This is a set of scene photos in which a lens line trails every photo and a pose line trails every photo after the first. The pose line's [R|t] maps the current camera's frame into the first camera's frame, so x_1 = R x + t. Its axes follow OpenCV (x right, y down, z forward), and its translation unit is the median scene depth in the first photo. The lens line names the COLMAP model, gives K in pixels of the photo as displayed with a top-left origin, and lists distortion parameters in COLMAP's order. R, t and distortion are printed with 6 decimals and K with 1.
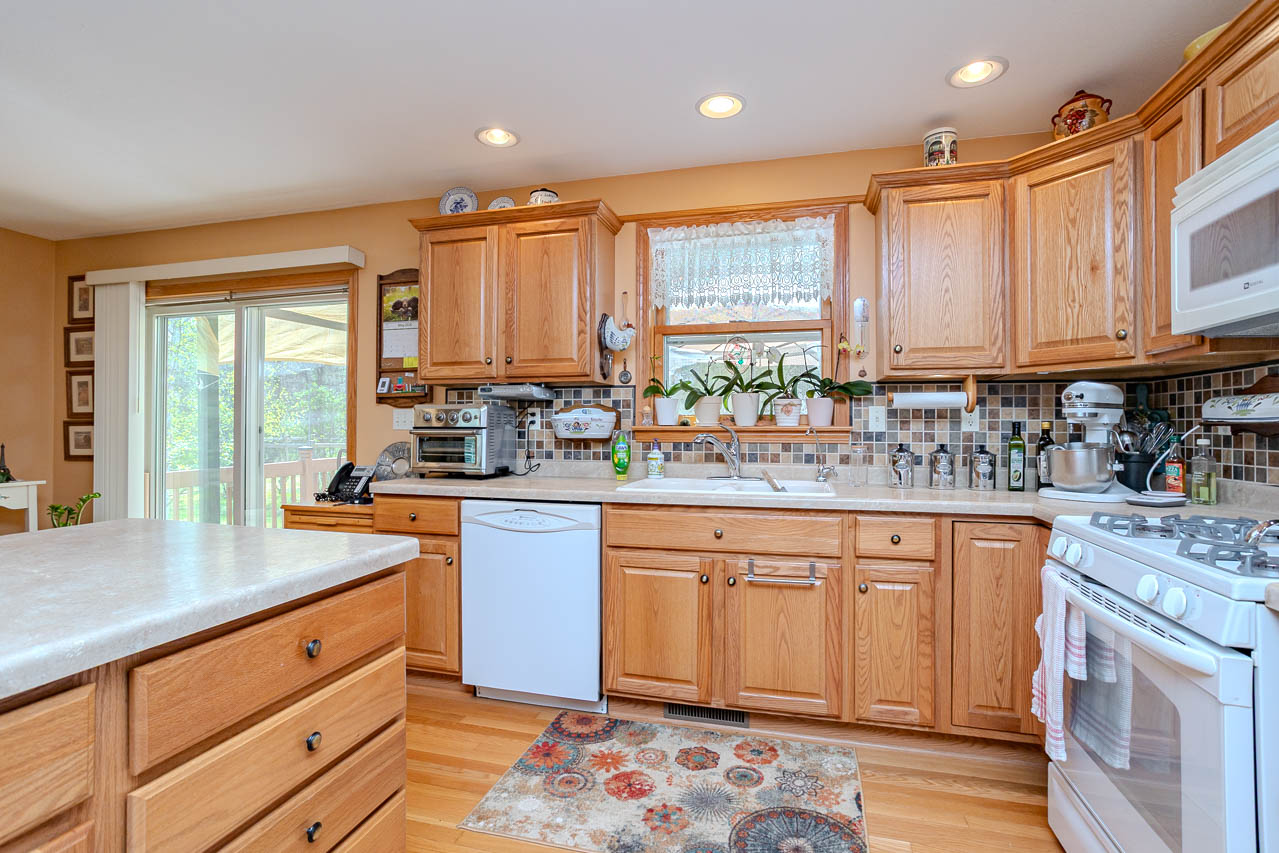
lens RADIAL K [[632.7, 0, 639.5], [0, 632.7, 426.5], [0, 0, 1]] dist [-0.034508, -0.000044]
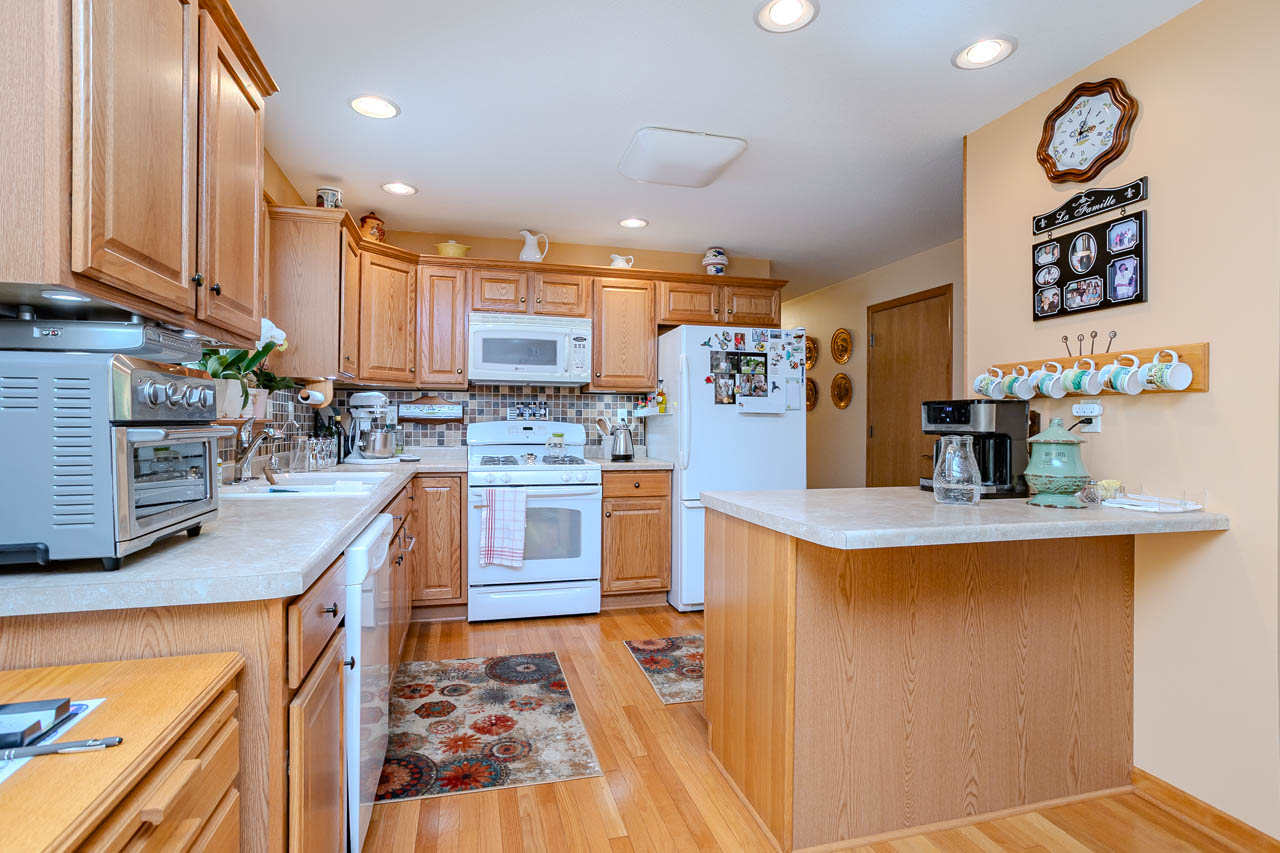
lens RADIAL K [[633.2, 0, 640.0], [0, 633.2, 426.5], [0, 0, 1]] dist [-0.034508, -0.000044]
pose [[-0.525429, -0.010686, 0.850770, -0.994948], [-0.008965, 0.999935, 0.007023, 0.000326], [-0.850790, -0.003937, -0.525491, 1.191412]]
